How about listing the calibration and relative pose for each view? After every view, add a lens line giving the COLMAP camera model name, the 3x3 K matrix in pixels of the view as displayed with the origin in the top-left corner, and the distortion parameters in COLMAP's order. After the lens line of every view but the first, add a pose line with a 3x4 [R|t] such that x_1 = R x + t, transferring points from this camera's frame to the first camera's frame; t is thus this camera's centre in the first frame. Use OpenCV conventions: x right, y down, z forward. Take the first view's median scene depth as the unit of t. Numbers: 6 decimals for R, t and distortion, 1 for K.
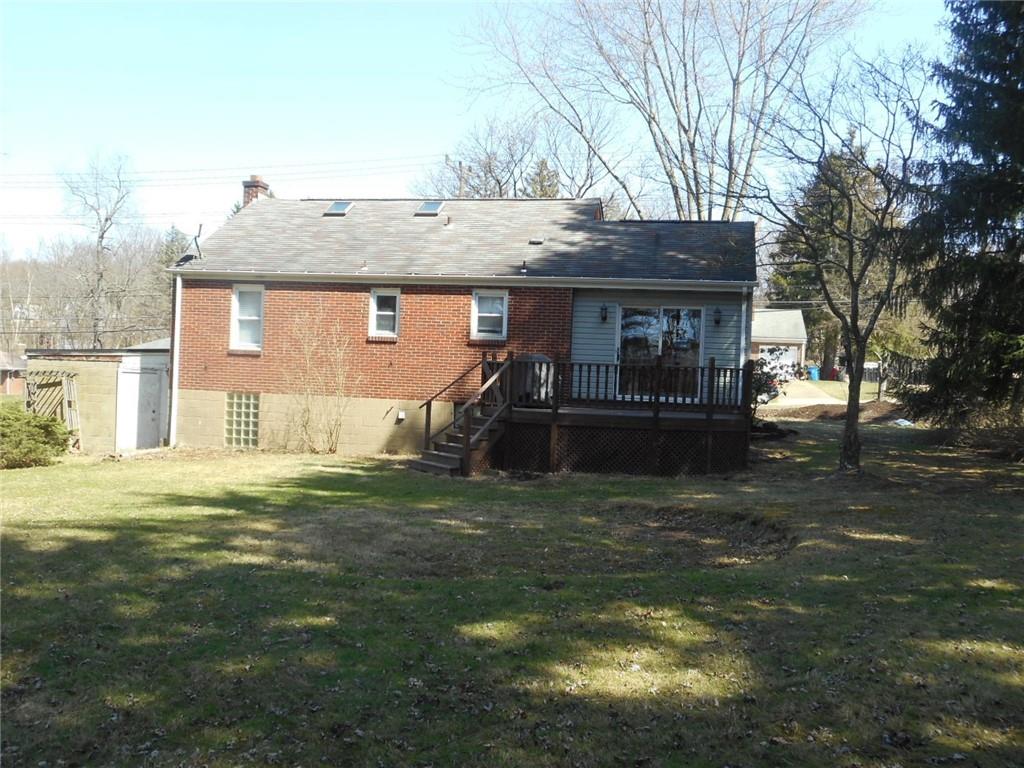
lens RADIAL K [[1012.9, 0, 512.0], [0, 1012.9, 384.0], [0, 0, 1]] dist [0.123064, 0.001255]
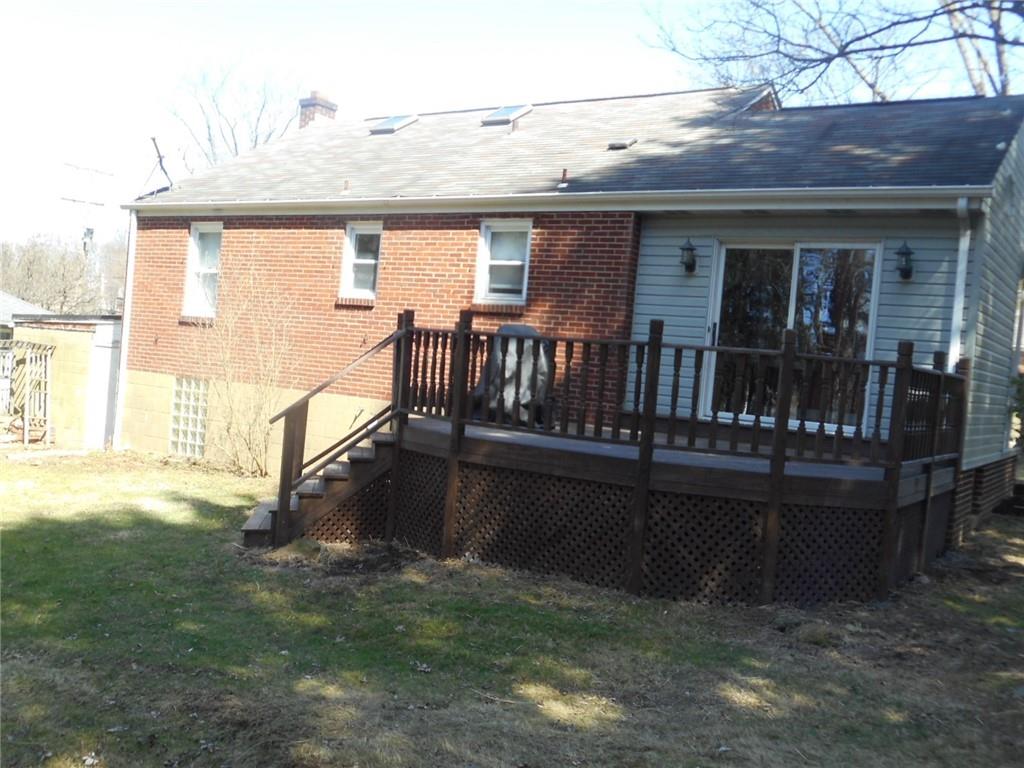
lens RADIAL K [[1012.4, 0, 512.0], [0, 1012.4, 384.0], [0, 0, 1]] dist [0.009934, 0.004573]
pose [[0.924212, 0.048006, -0.378851, 0.203667], [-0.052006, 0.998647, -0.000325, 0.001860], [0.378323, 0.020003, 0.925458, 0.455438]]
